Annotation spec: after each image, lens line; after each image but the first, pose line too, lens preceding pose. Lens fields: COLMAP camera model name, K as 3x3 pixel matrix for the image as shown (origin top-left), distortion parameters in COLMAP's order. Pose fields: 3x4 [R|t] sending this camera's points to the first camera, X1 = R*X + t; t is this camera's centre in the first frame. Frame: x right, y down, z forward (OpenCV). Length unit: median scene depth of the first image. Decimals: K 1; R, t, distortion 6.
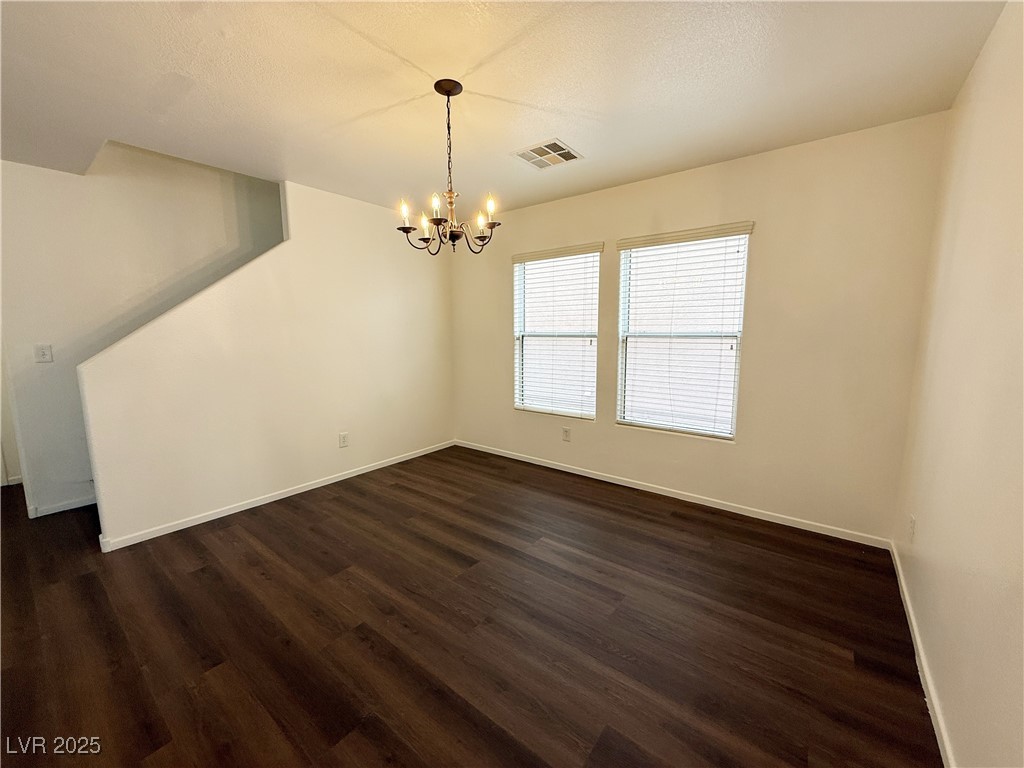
lens RADIAL K [[408.0, 0, 510.3], [0, 408.0, 384.0], [0, 0, 1]] dist [0.001937, 0.000342]
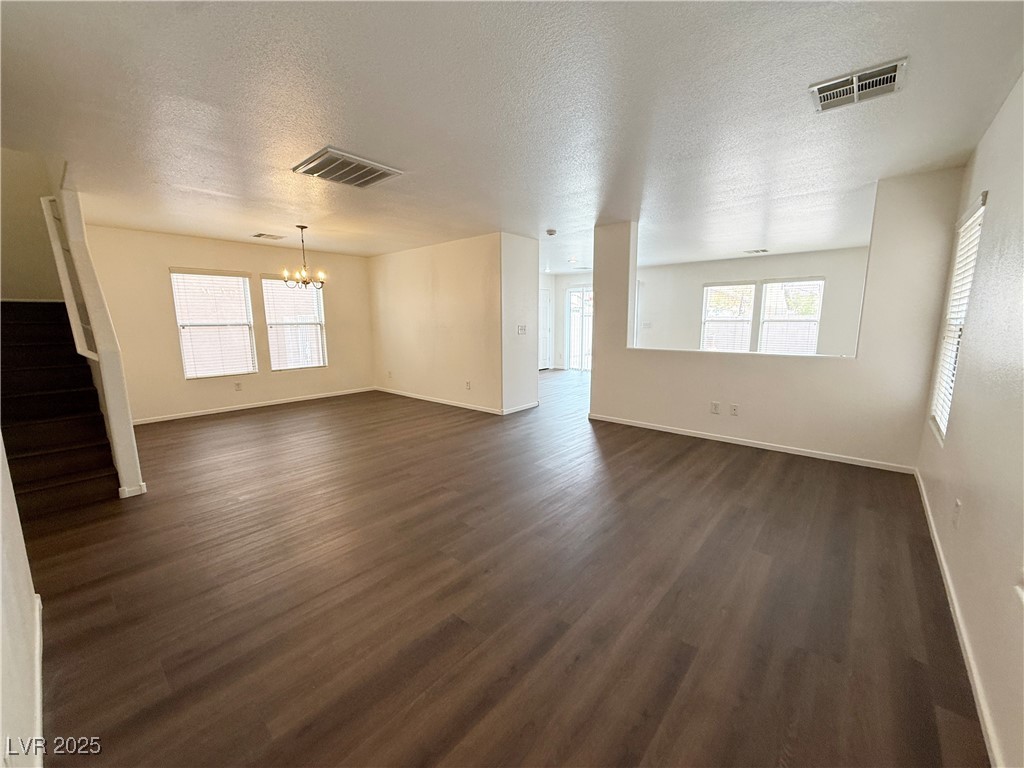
lens RADIAL K [[408.0, 0, 510.3], [0, 408.0, 384.0], [0, 0, 1]] dist [0.001937, 0.000342]
pose [[0.050019, -0.151297, 0.987222, -1.843995], [0.139595, 0.979816, 0.143089, 0.044339], [-0.988945, 0.130654, 0.070129, -0.237002]]
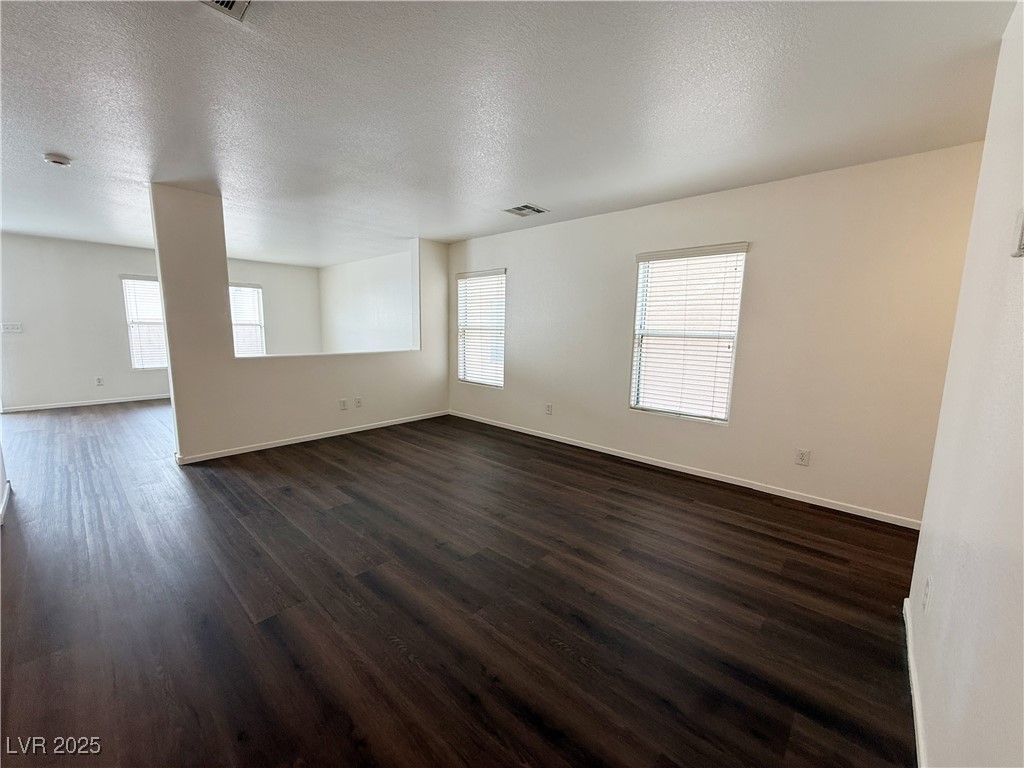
lens RADIAL K [[408.0, 0, 510.3], [0, 408.0, 384.0], [0, 0, 1]] dist [0.001937, 0.000342]
pose [[-0.997270, -0.020807, 0.070854, -1.101513], [-0.000807, 0.962496, 0.271295, -0.078523], [-0.073842, 0.270497, -0.959885, 0.661994]]
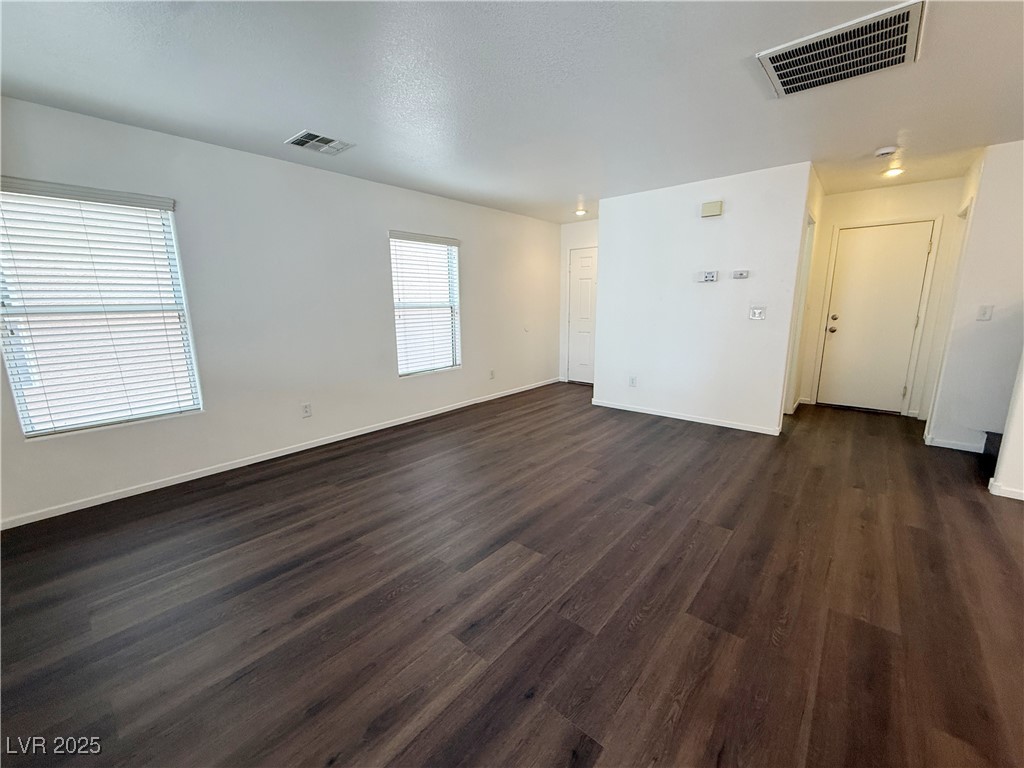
lens RADIAL K [[414.2, 0, 512.0], [0, 414.2, 384.0], [0, 0, 1]] dist [-0.000950, 0.000209]
pose [[-0.039977, 0.203409, -0.978277, 0.086085], [-0.122955, 0.970618, 0.206841, 0.042769], [0.991607, 0.128553, -0.013793, -0.271912]]
